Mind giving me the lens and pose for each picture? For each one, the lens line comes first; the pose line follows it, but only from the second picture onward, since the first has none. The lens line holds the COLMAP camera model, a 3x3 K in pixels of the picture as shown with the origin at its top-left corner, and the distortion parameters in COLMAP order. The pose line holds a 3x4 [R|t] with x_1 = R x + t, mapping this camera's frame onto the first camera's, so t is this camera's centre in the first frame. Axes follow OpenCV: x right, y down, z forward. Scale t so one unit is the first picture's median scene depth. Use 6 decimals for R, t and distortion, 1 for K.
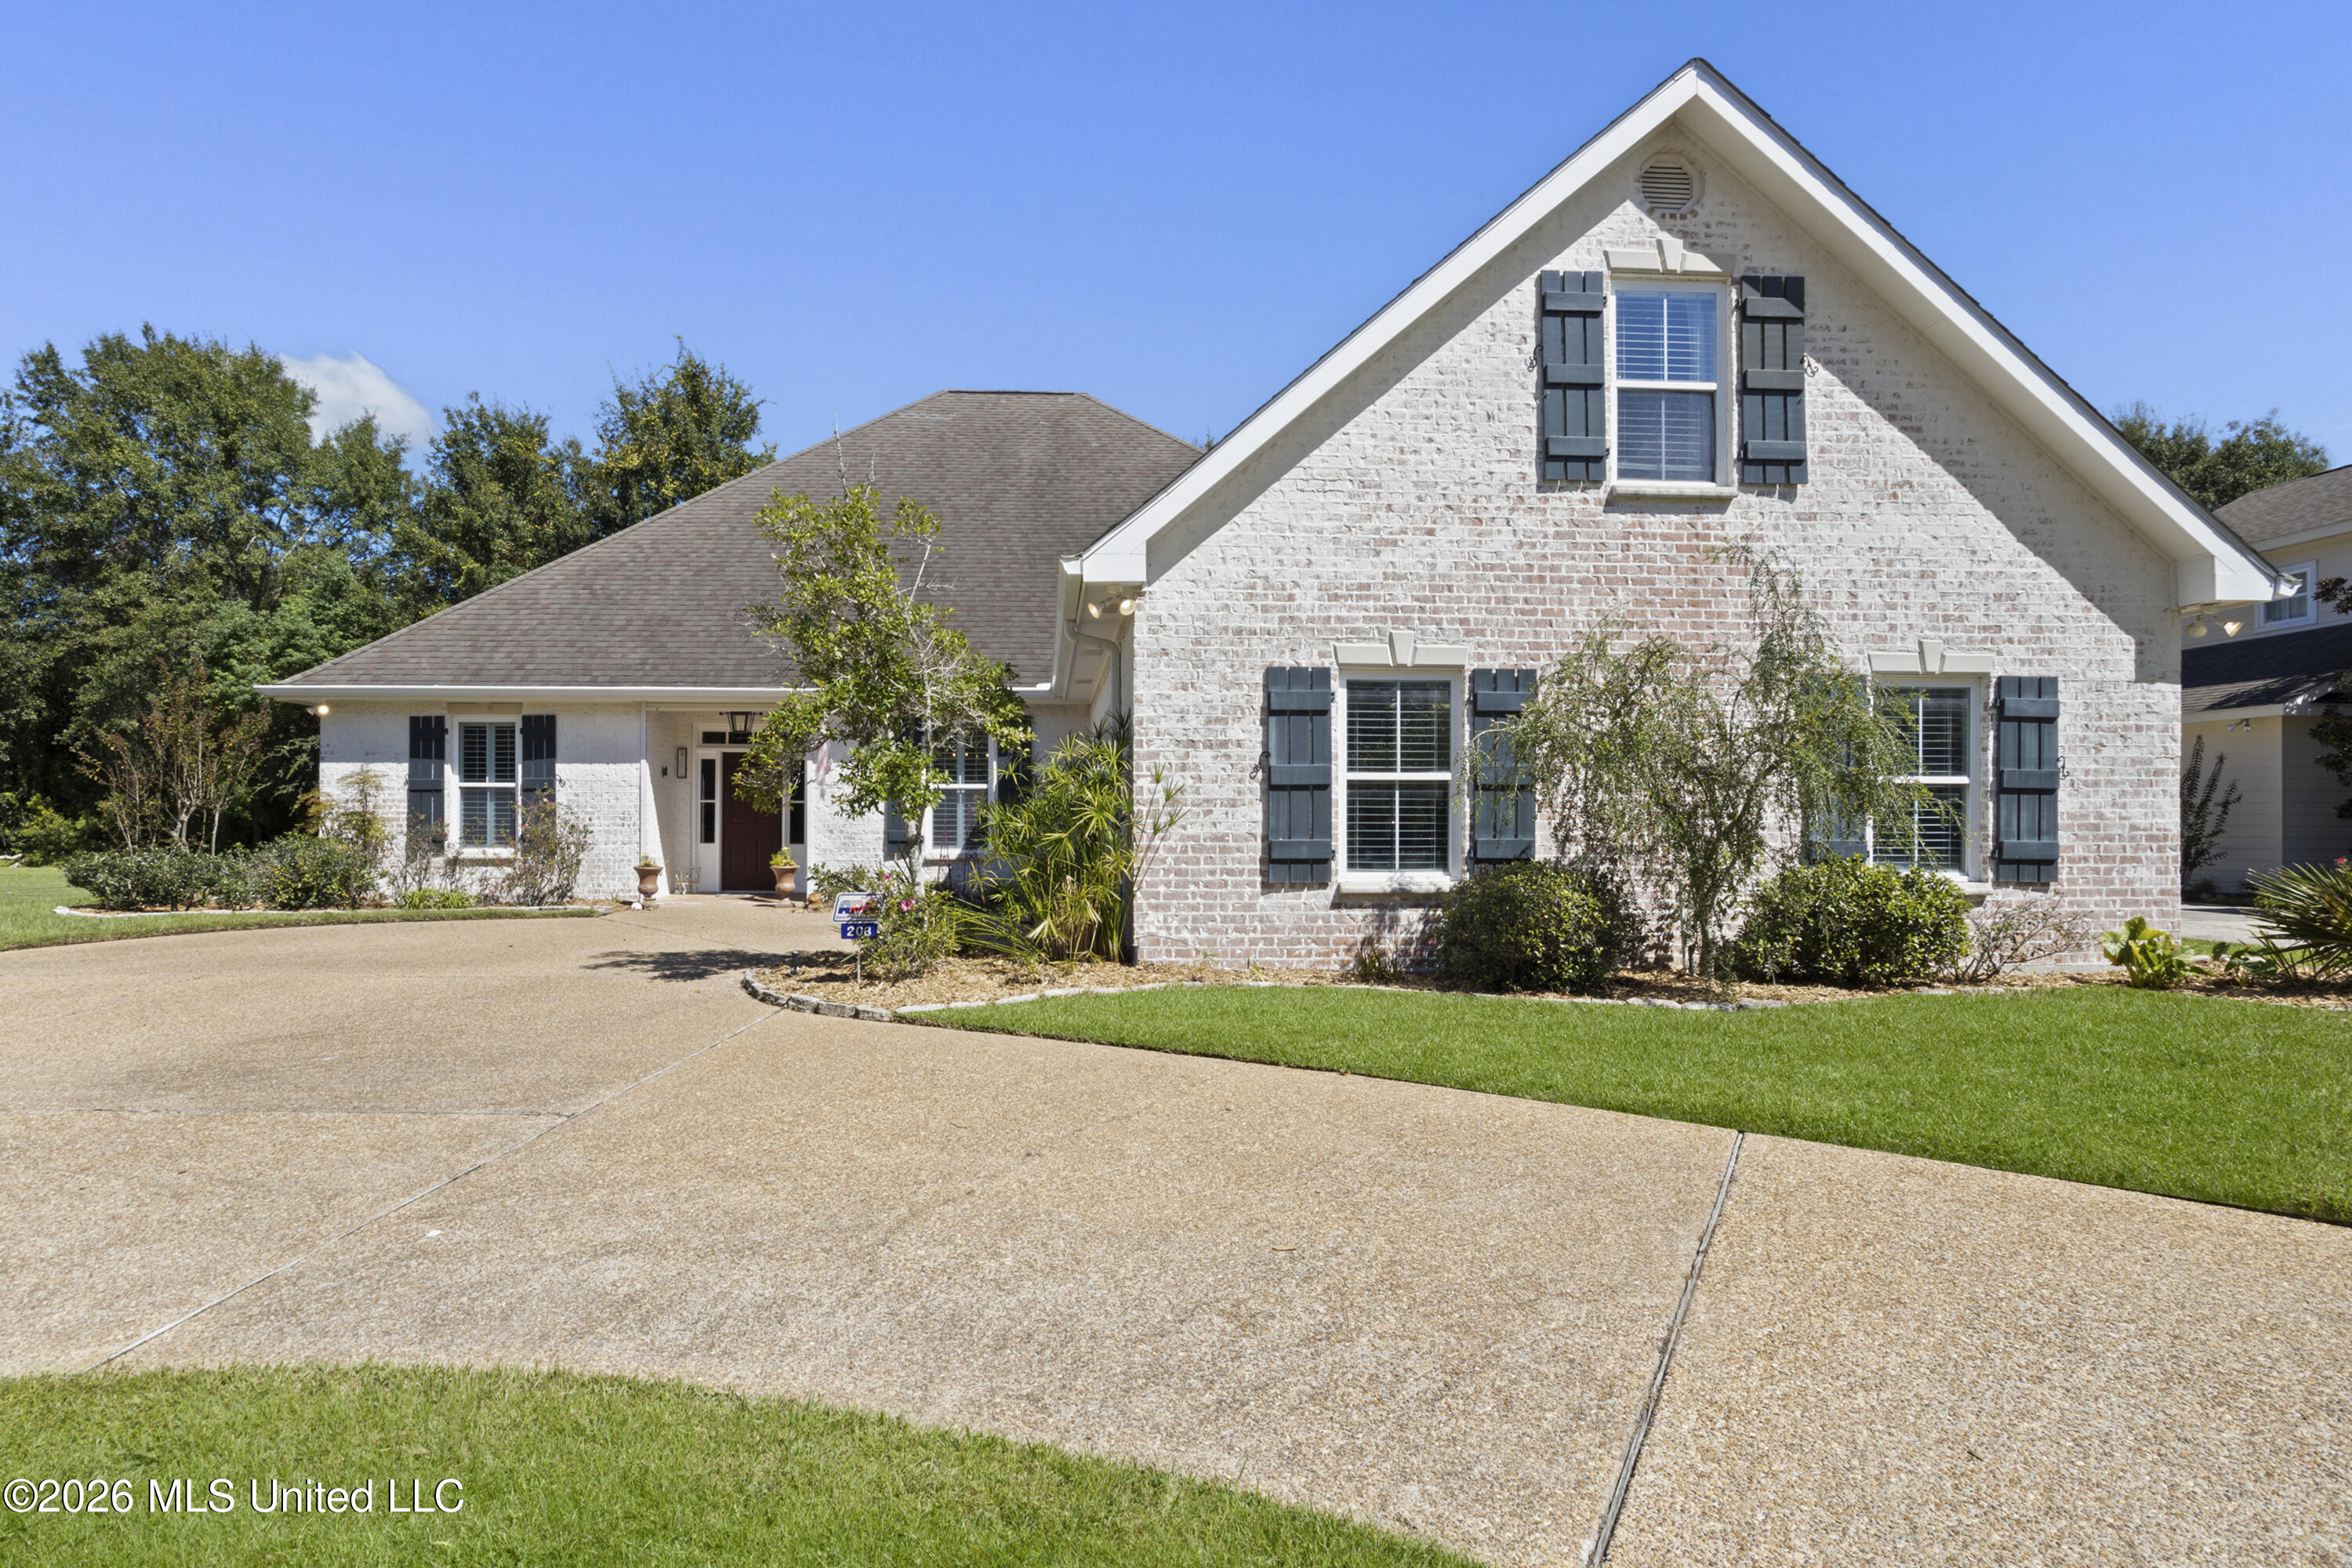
lens RADIAL K [[1246.1, 0, 1091.7], [0, 1246.1, 829.1], [0, 0, 1]] dist [-0.019060, 0.000561]
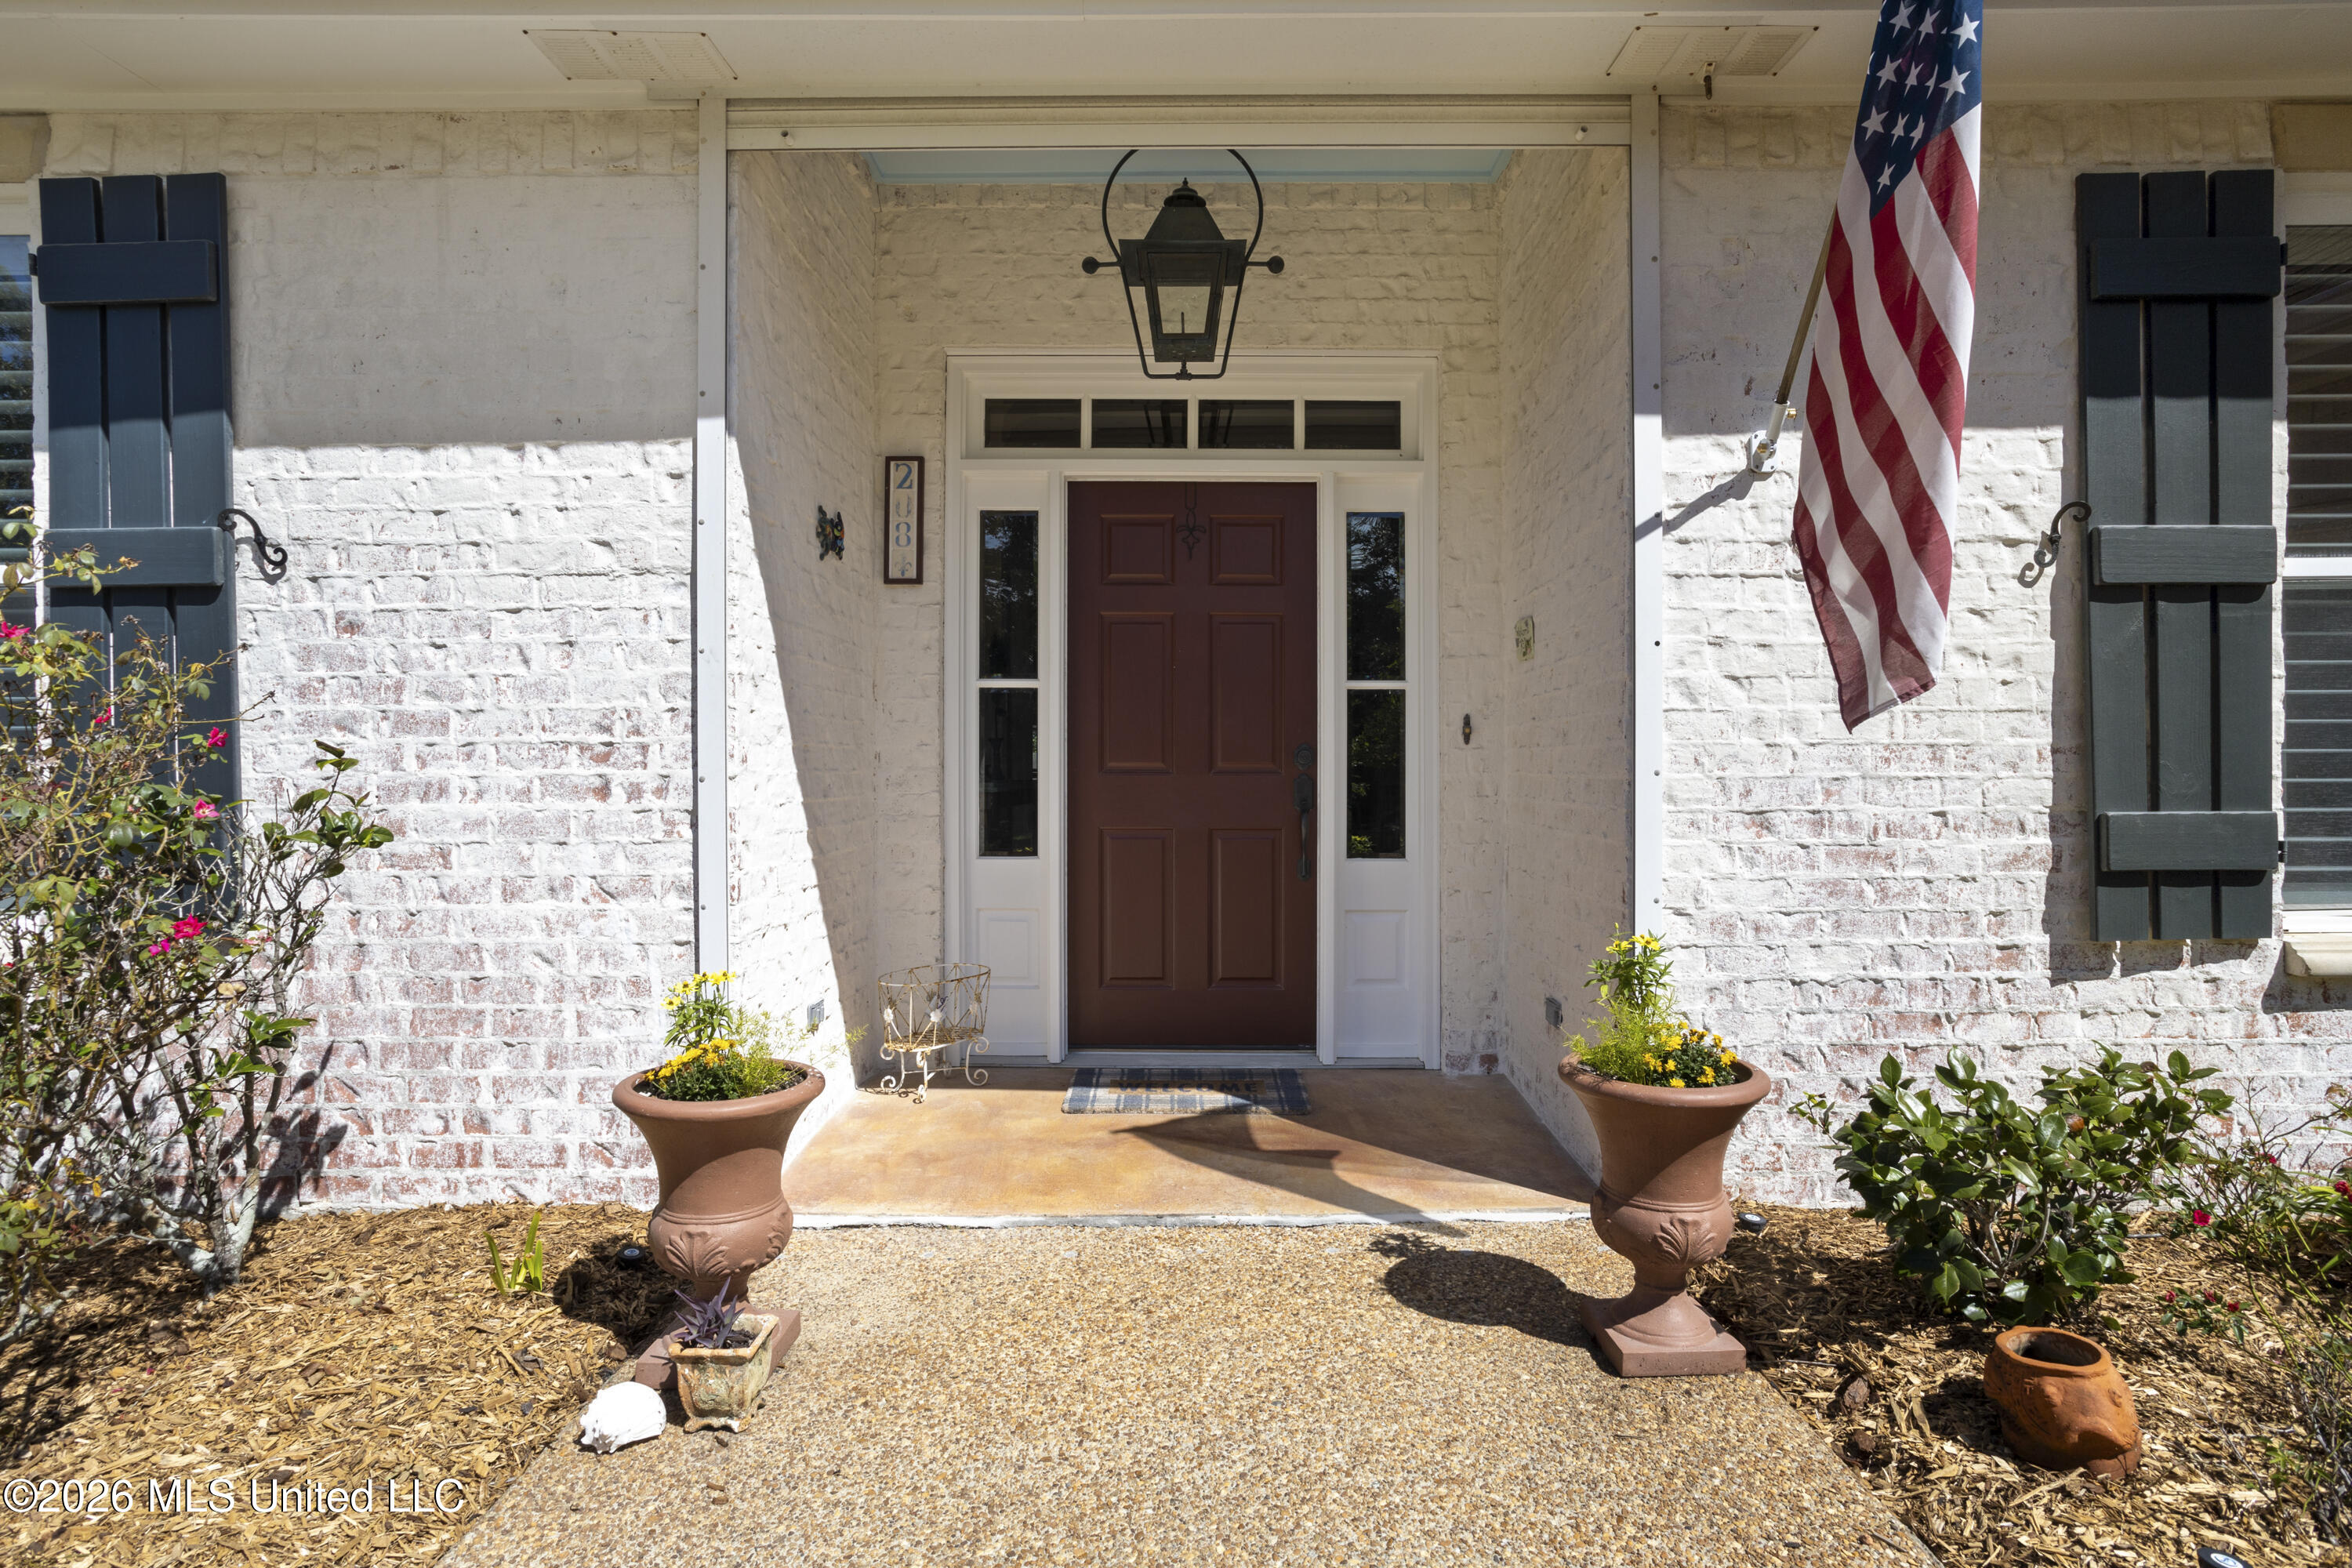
lens RADIAL K [[1310.3, 0, 1193.5], [0, 1310.3, 783.0], [0, 0, 1]] dist [0.008576, 0.002549]
pose [[0.997485, -0.005858, -0.070633, -0.280577], [0.006125, 0.999975, 0.003568, -0.003907], [0.070611, -0.003991, 0.997496, 0.822419]]
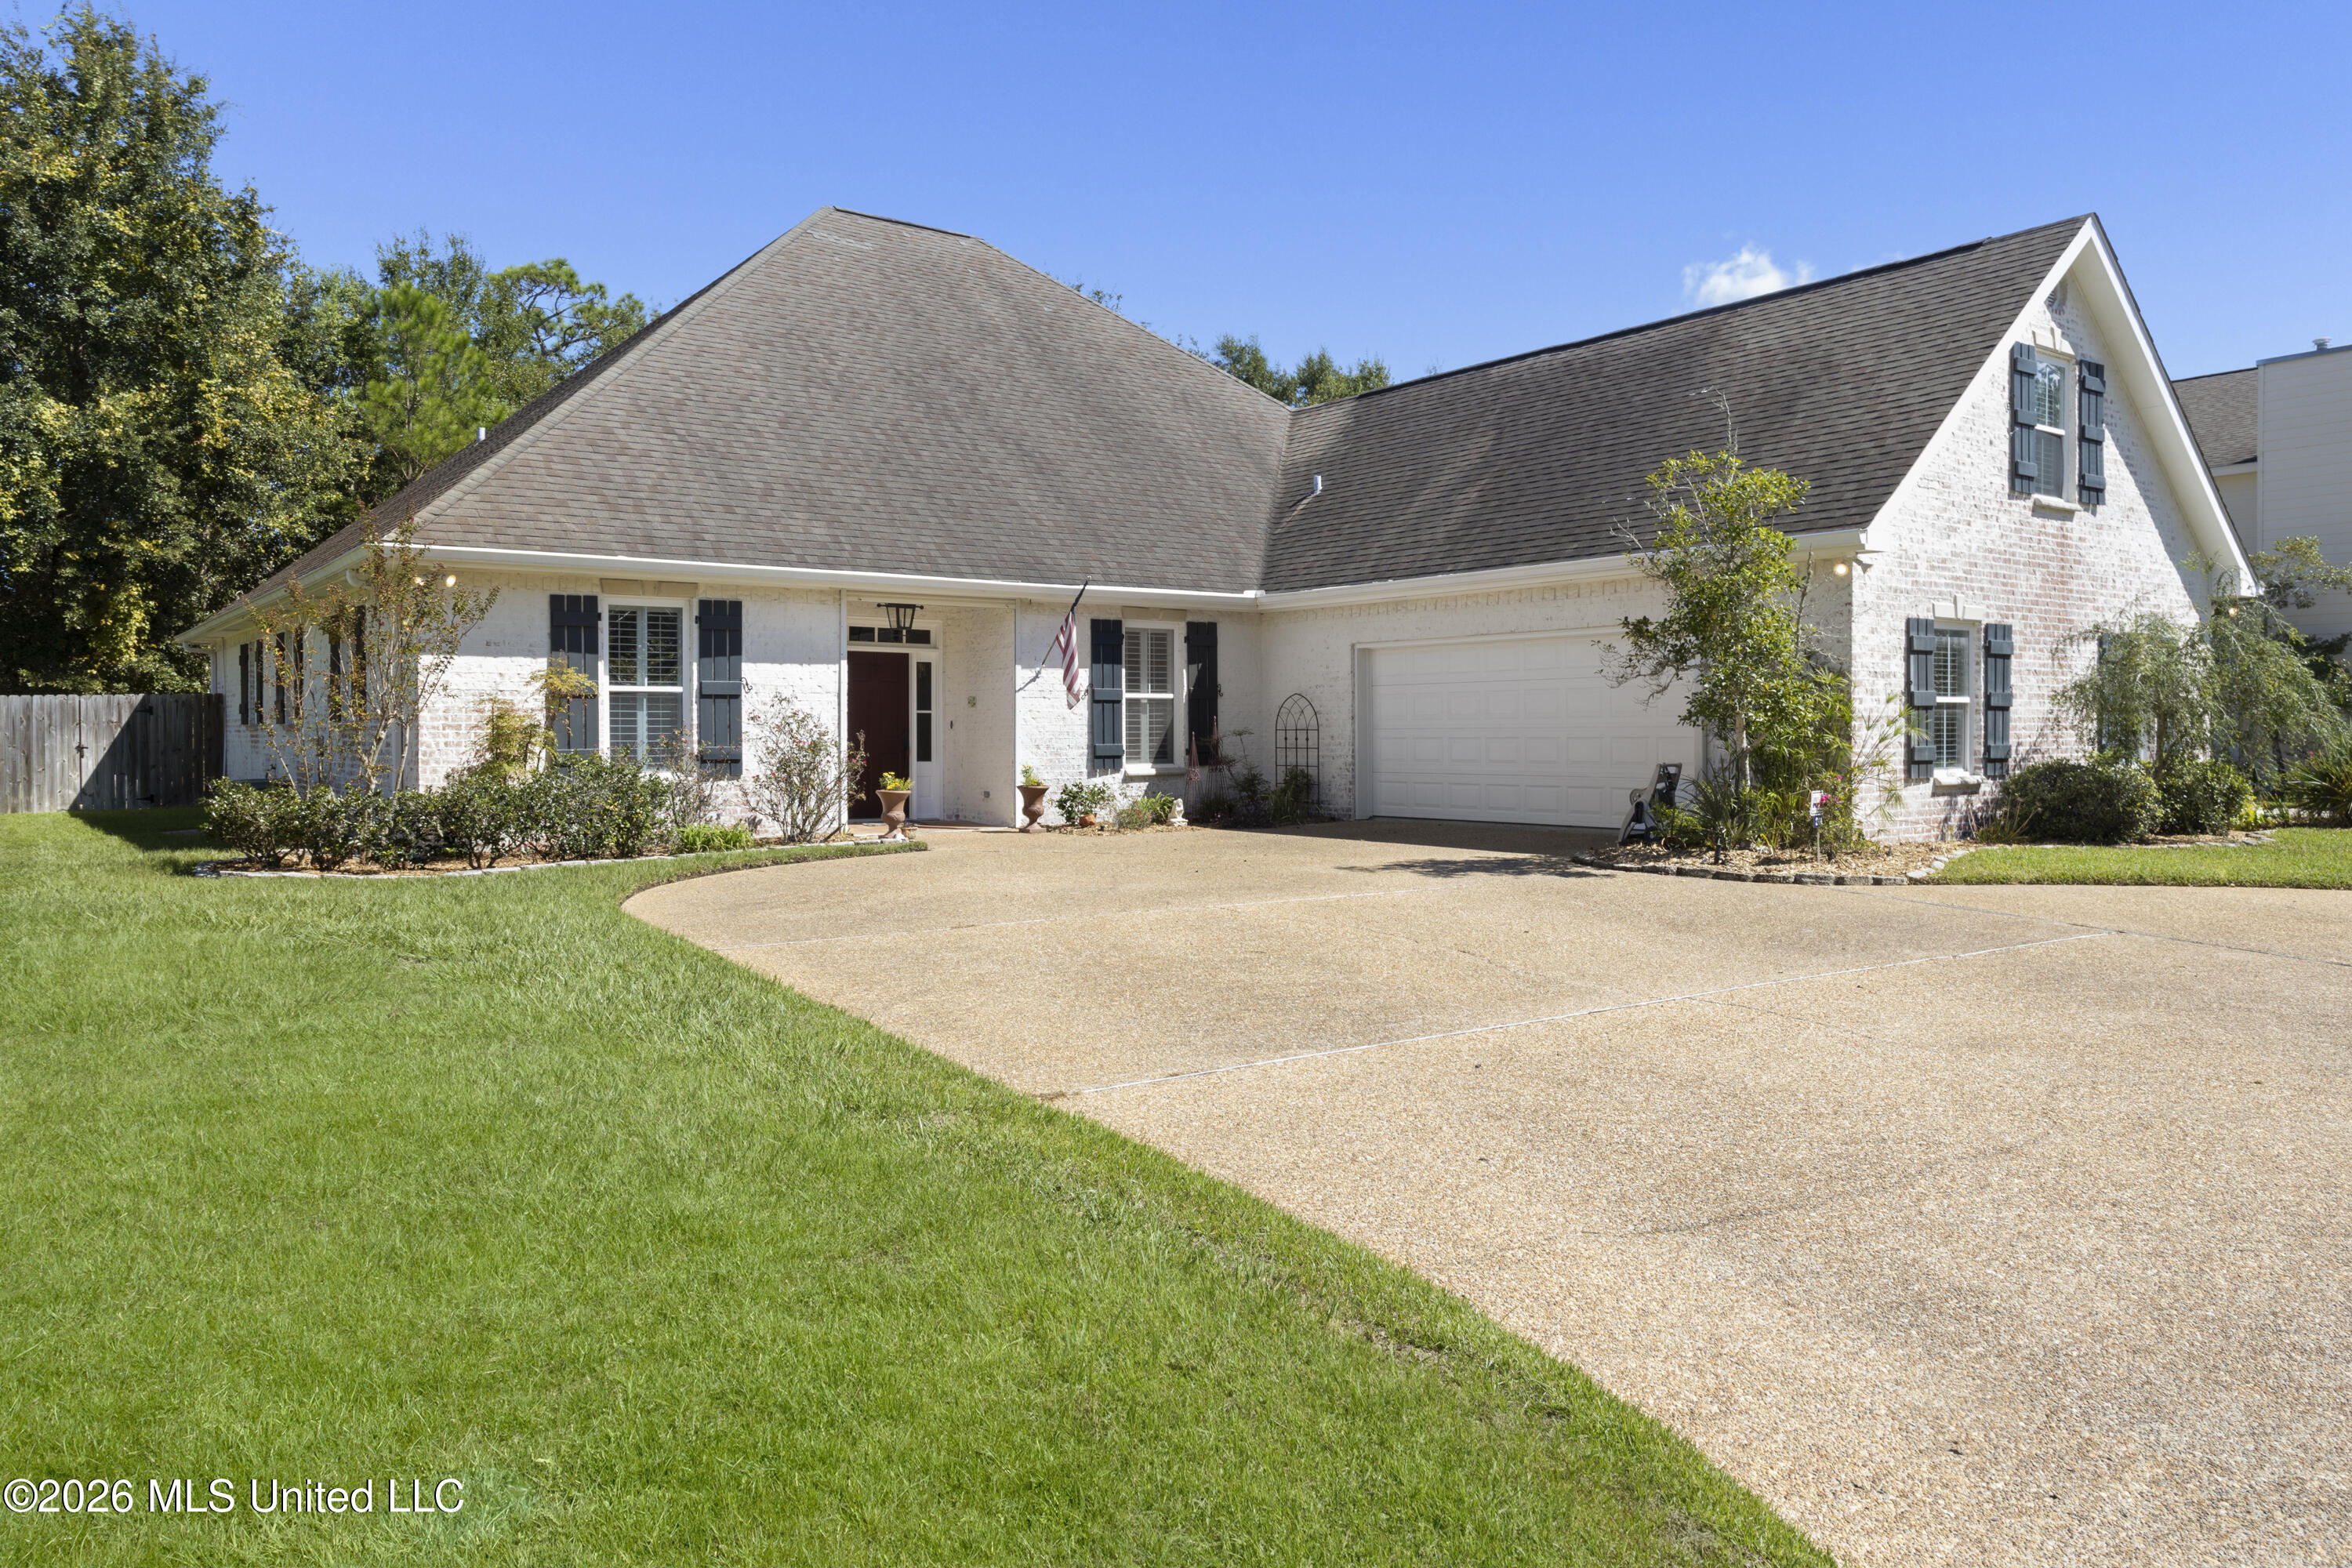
lens RADIAL K [[1620.1, 0, 1182.3], [0, 1620.1, 772.4], [0, 0, 1]] dist [-0.007763, -0.002554]
pose [[0.833825, -0.018682, 0.551713, -0.768679], [0.007098, 0.999707, 0.023123, -0.005145], [-0.551984, -0.015365, 0.833713, -0.009484]]
